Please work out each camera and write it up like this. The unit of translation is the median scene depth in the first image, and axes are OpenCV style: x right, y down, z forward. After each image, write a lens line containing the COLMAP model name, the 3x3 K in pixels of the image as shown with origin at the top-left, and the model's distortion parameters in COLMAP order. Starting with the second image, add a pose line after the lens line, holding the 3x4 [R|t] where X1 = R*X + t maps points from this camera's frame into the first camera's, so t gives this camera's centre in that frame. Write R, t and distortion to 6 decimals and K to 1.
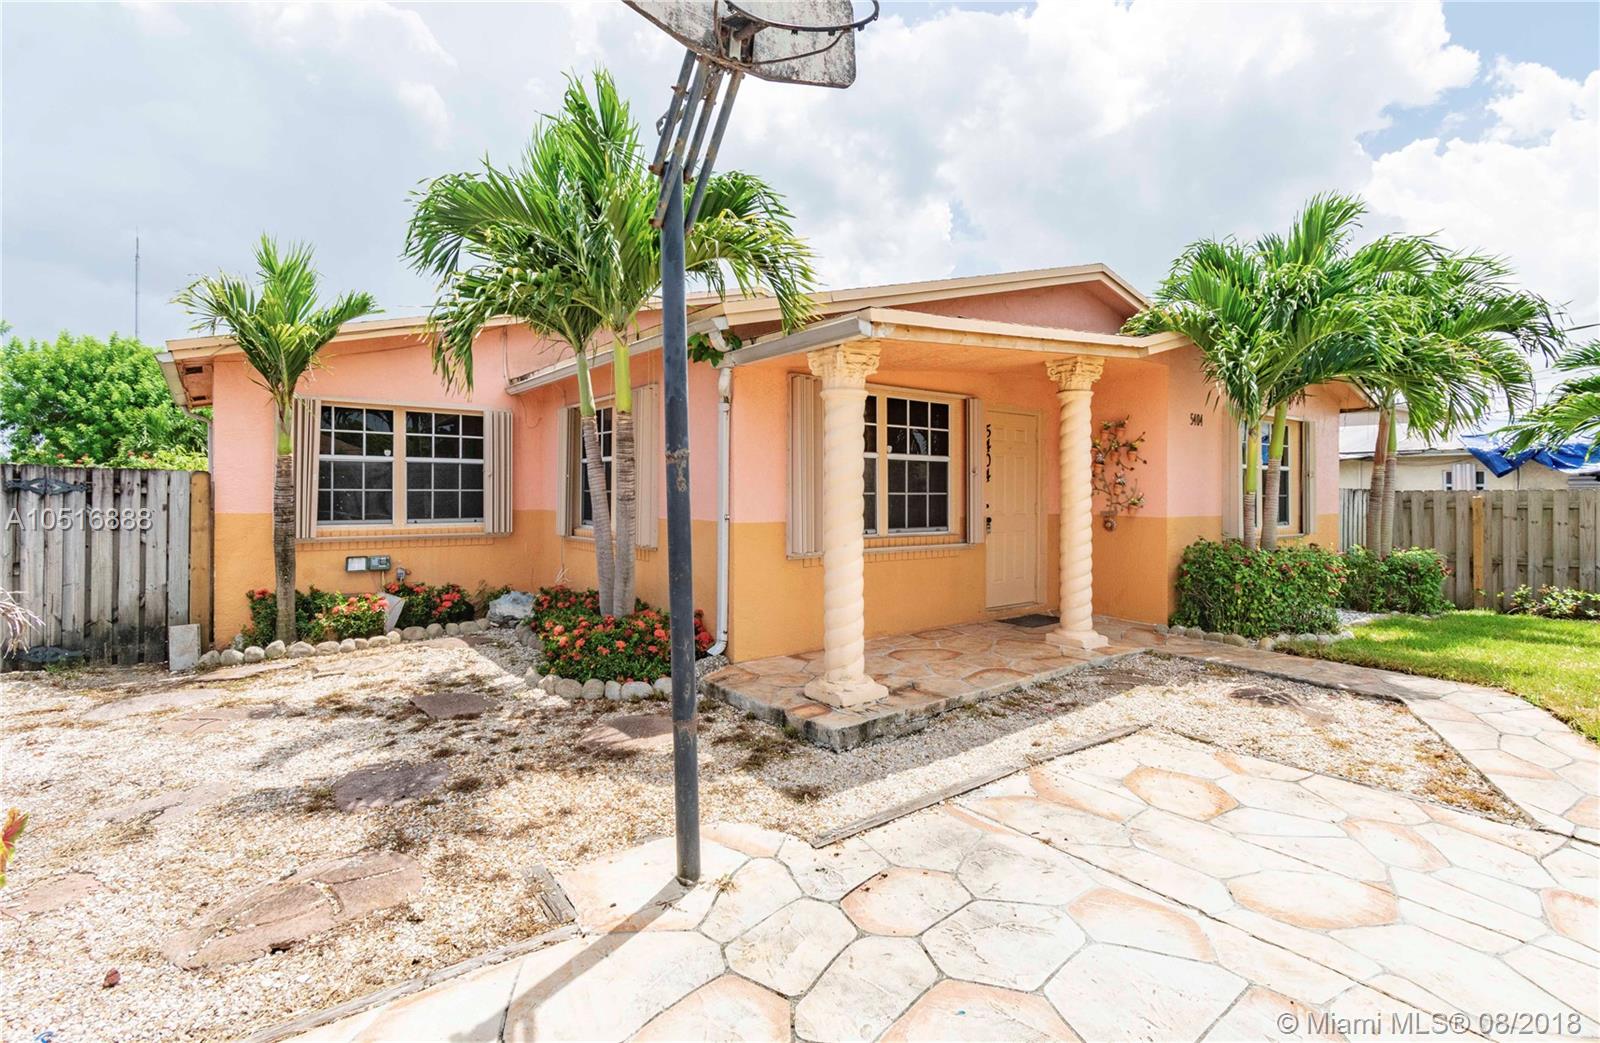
lens RADIAL K [[754.0, 0, 820.8], [0, 754.0, 489.1], [0, 0, 1]] dist [-0.002548, -0.002587]
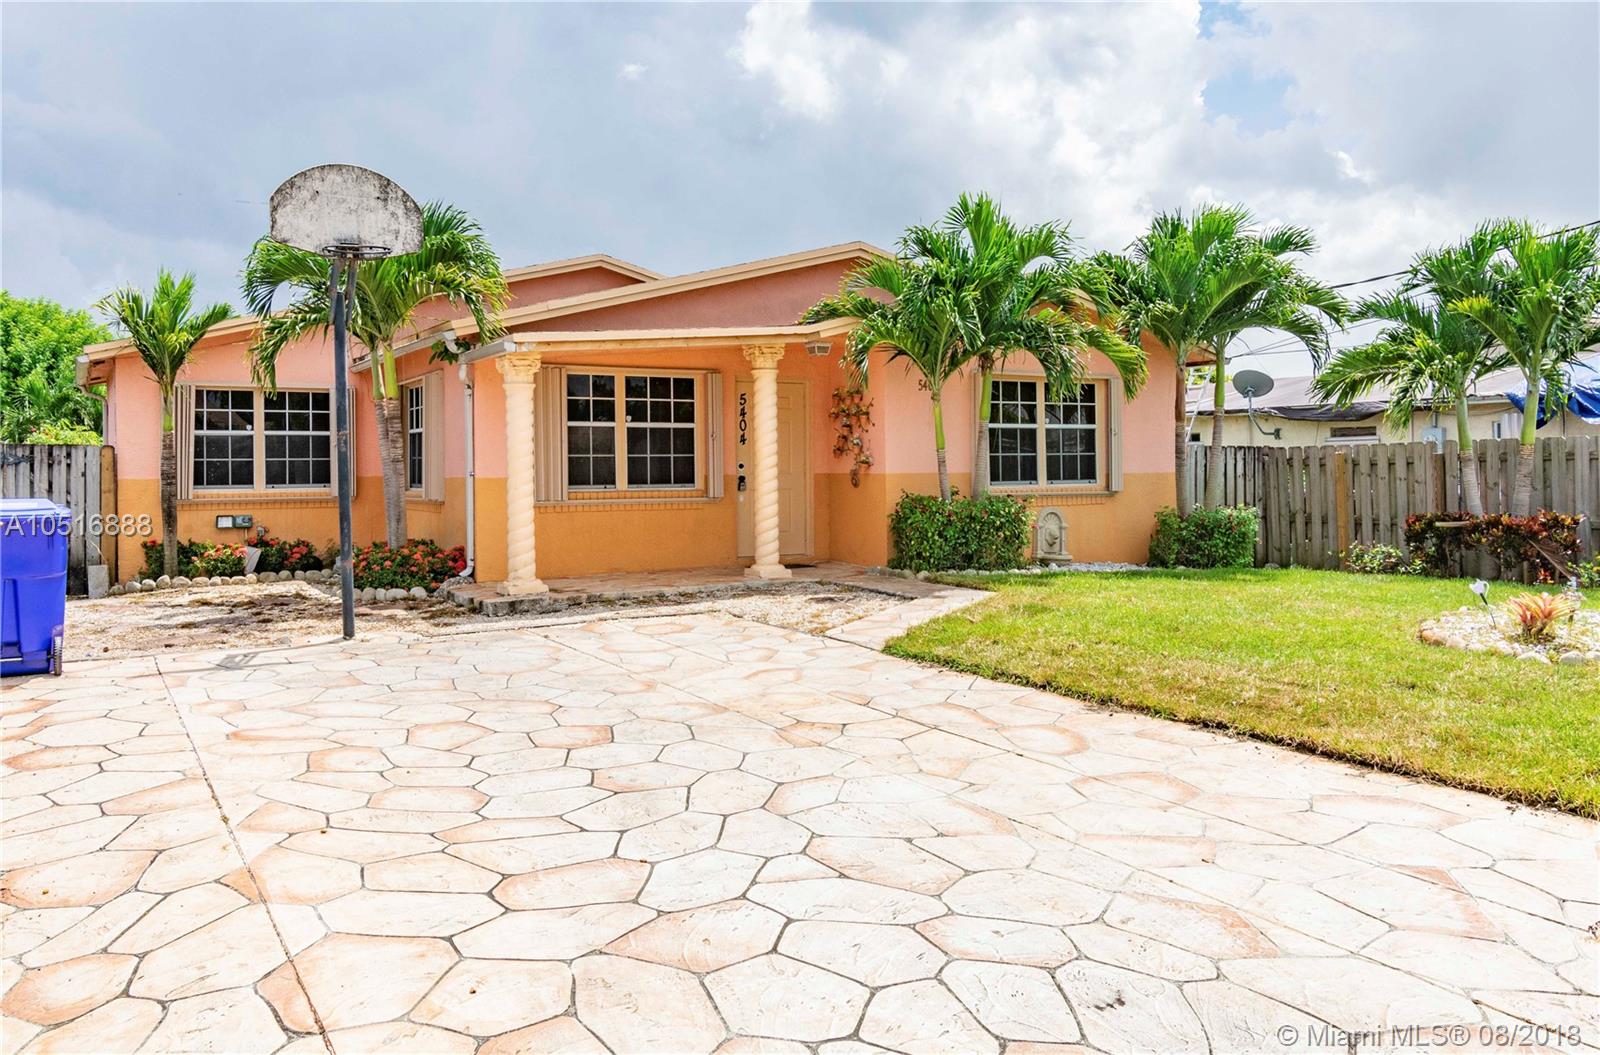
lens RADIAL K [[1221.7, 0, 811.8], [0, 1221.7, 450.6], [0, 0, 1]] dist [-0.010257, -0.011541]
pose [[0.991220, -0.014790, -0.131394, 0.620553], [0.013609, 0.999859, -0.009881, 0.020869], [0.131521, 0.008006, 0.991281, -0.875387]]
